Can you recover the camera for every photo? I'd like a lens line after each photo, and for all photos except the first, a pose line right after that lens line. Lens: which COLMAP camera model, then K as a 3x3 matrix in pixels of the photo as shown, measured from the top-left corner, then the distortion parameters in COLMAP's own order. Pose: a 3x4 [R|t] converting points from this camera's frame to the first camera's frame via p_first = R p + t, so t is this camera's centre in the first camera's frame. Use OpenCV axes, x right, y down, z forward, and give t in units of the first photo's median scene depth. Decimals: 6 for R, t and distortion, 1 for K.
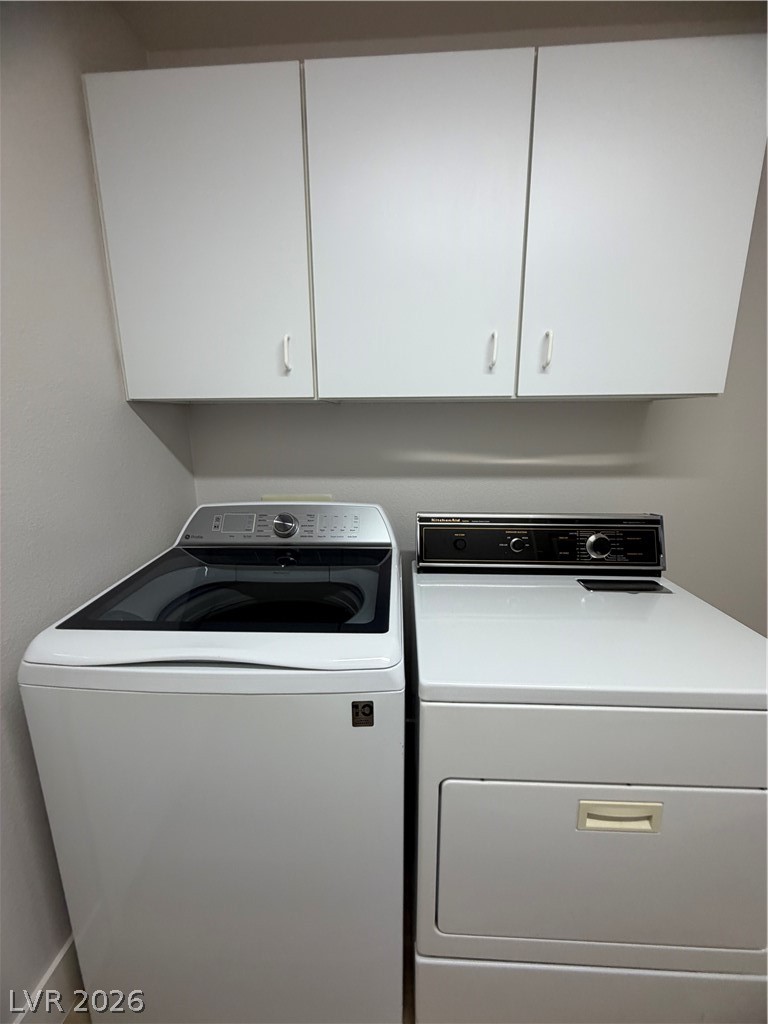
lens RADIAL K [[407.3, 0, 378.3], [0, 407.3, 510.9], [0, 0, 1]] dist [-0.004452, 0.001457]
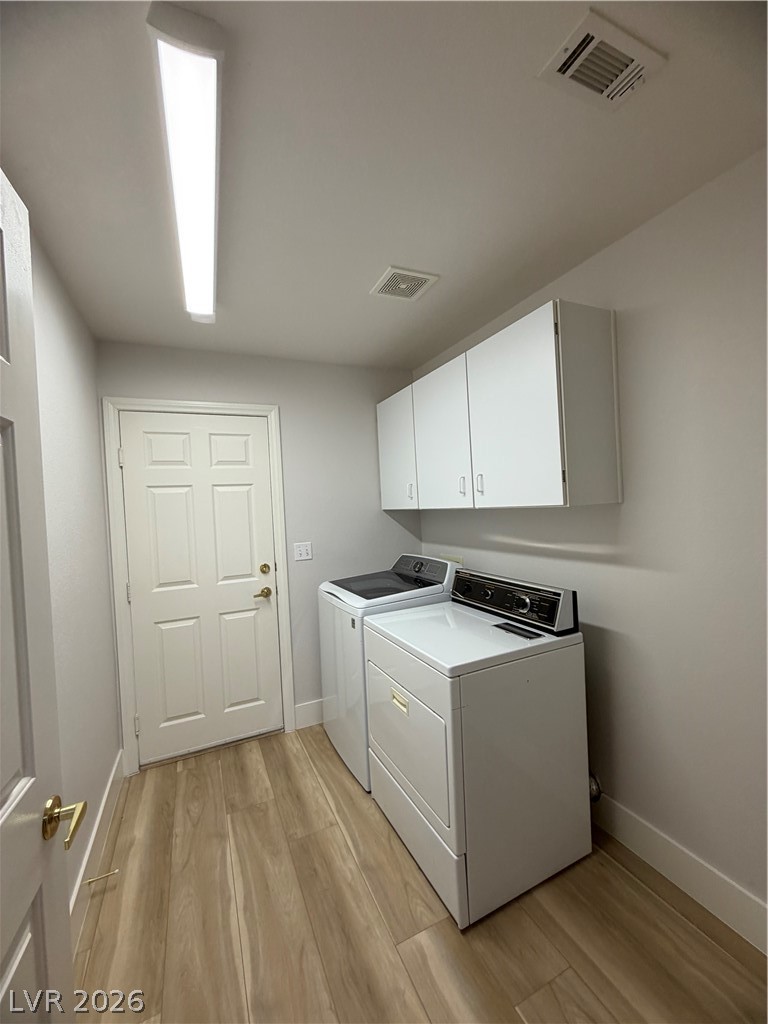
lens RADIAL K [[407.3, 0, 384.0], [0, 407.3, 512.3], [0, 0, 1]] dist [-0.004452, 0.001457]
pose [[0.481020, -0.000124, -0.876710, 1.593196], [-0.147685, 0.985698, -0.081168, -0.047761], [0.864181, 0.168520, 0.474122, -0.196797]]
